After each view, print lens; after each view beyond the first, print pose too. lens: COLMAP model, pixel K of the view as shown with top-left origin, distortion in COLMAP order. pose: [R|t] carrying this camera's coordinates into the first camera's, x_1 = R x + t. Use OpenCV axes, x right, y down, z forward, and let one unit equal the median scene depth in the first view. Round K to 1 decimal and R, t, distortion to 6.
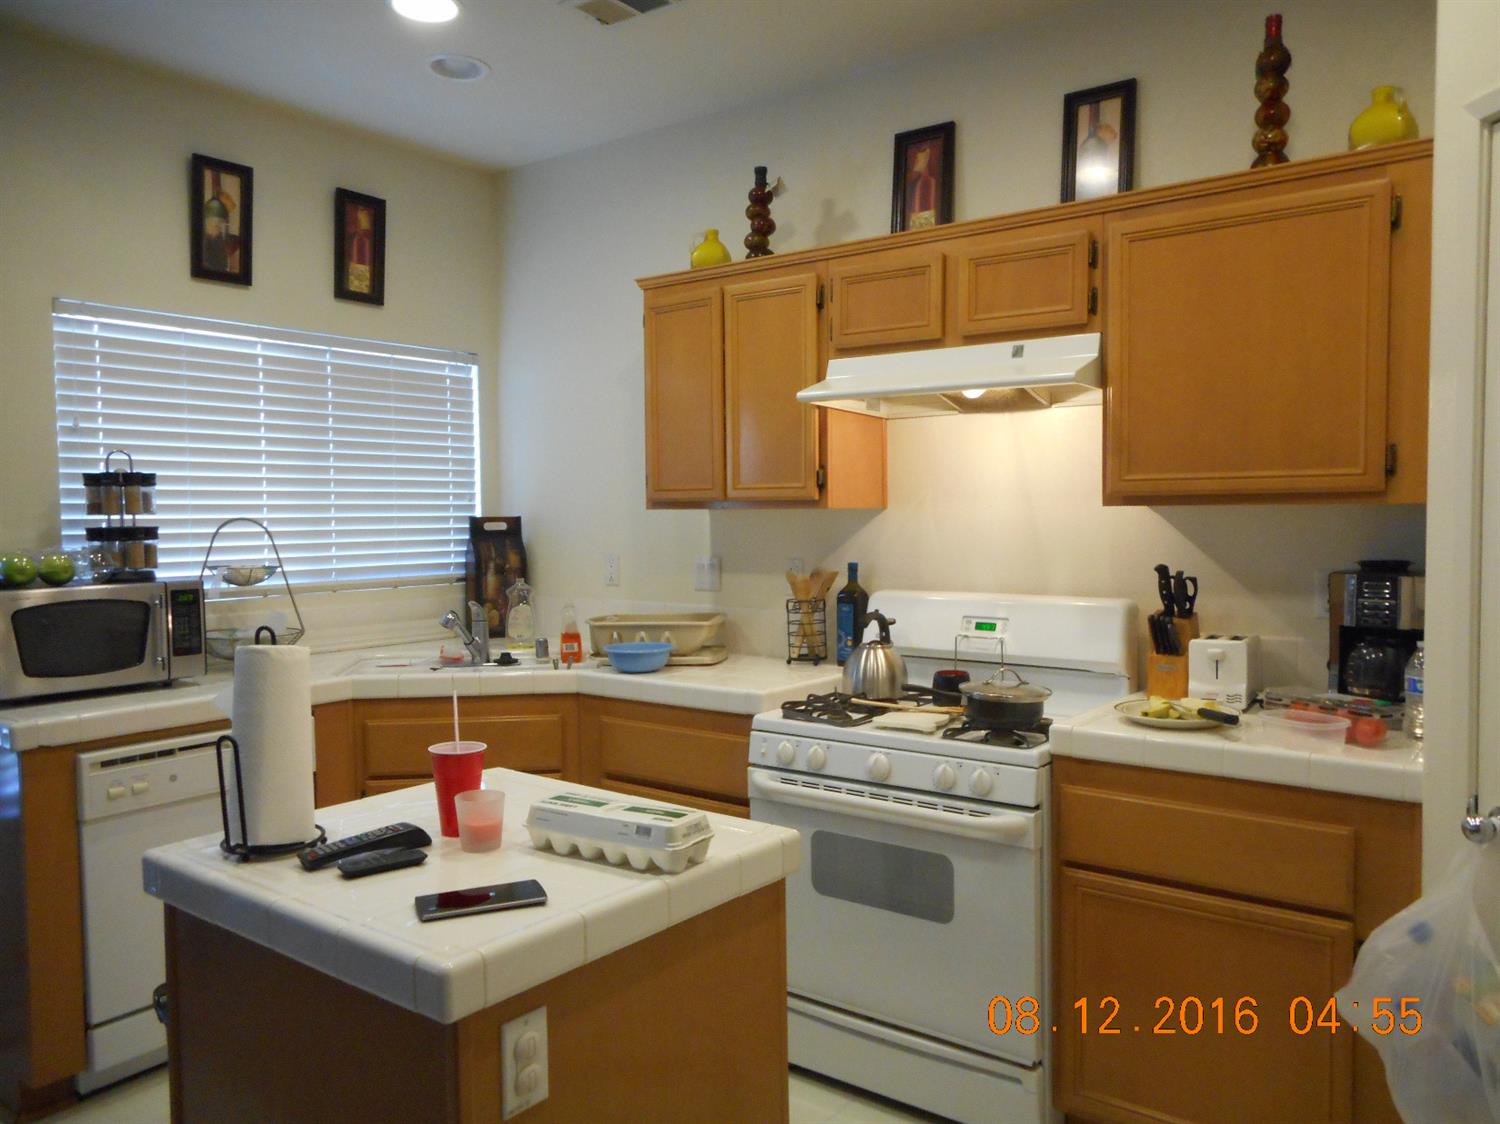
lens RADIAL K [[1142.7, 0, 753.4], [0, 1142.7, 567.9], [0, 0, 1]] dist [0.021928, -0.011132]
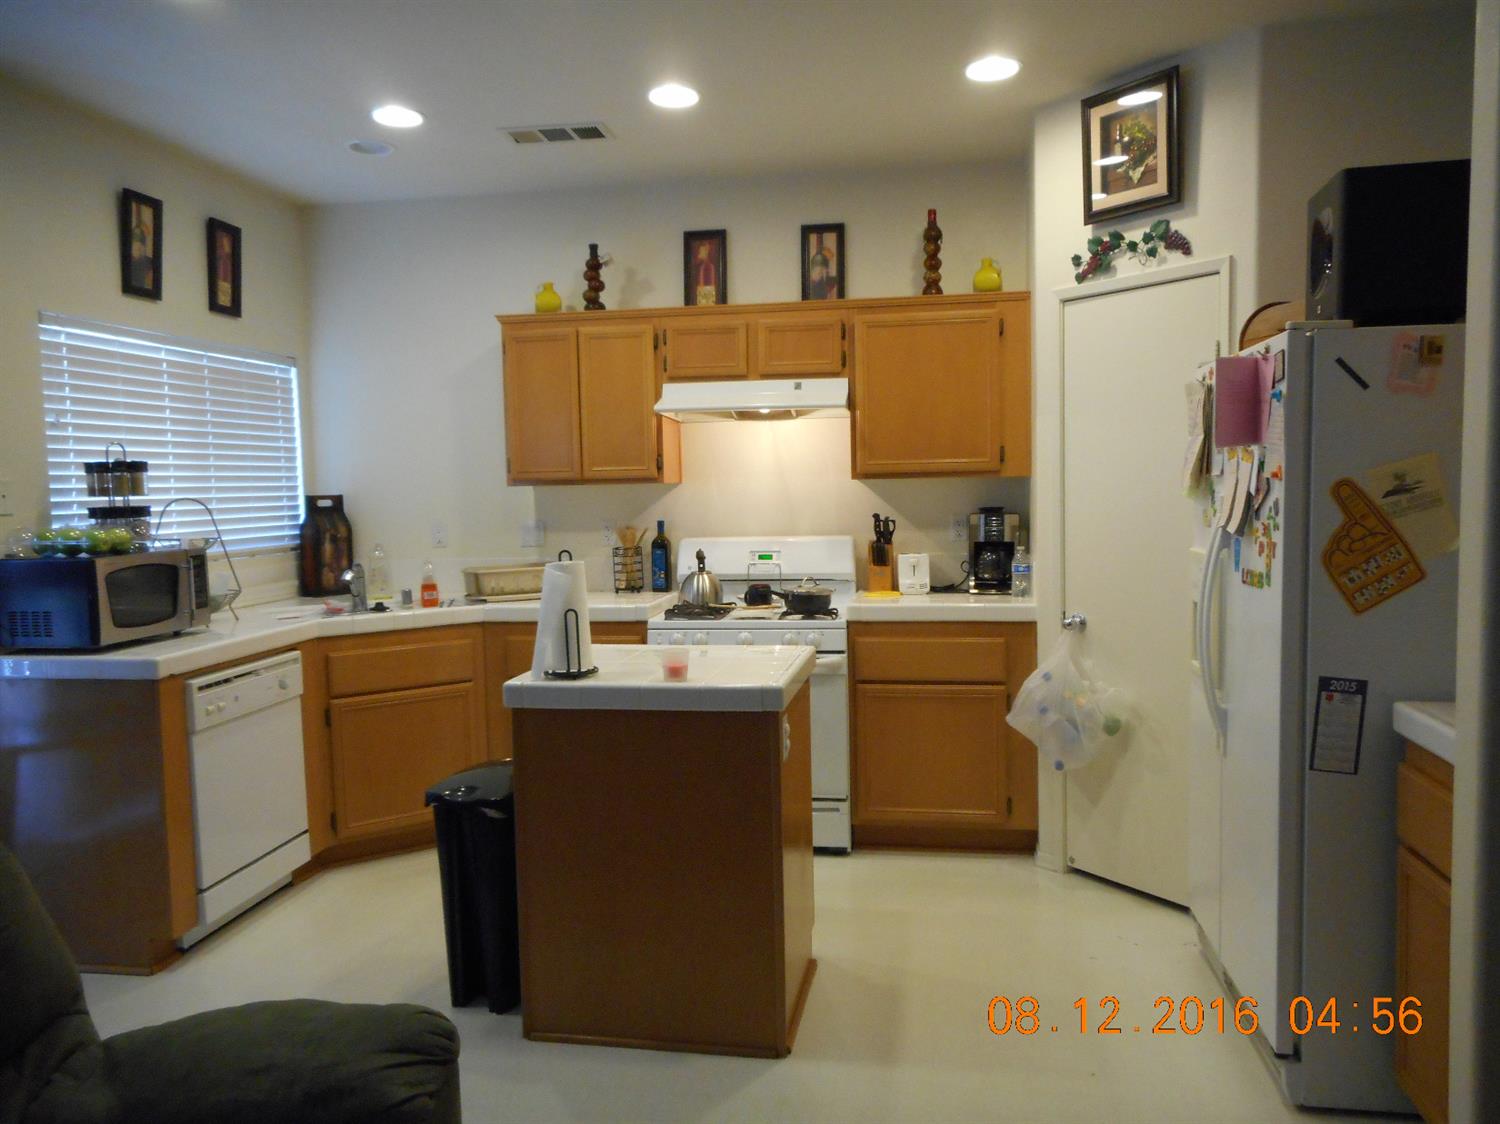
lens RADIAL K [[1184.7, 0, 750.0], [0, 1184.7, 562.0], [0, 0, 1]] dist [-0.012784, 0.097800]
pose [[0.880586, -0.044786, 0.471765, -0.554832], [0.039087, 0.998996, 0.021879, 0.020382], [-0.472272, -0.000826, 0.881453, -0.403586]]
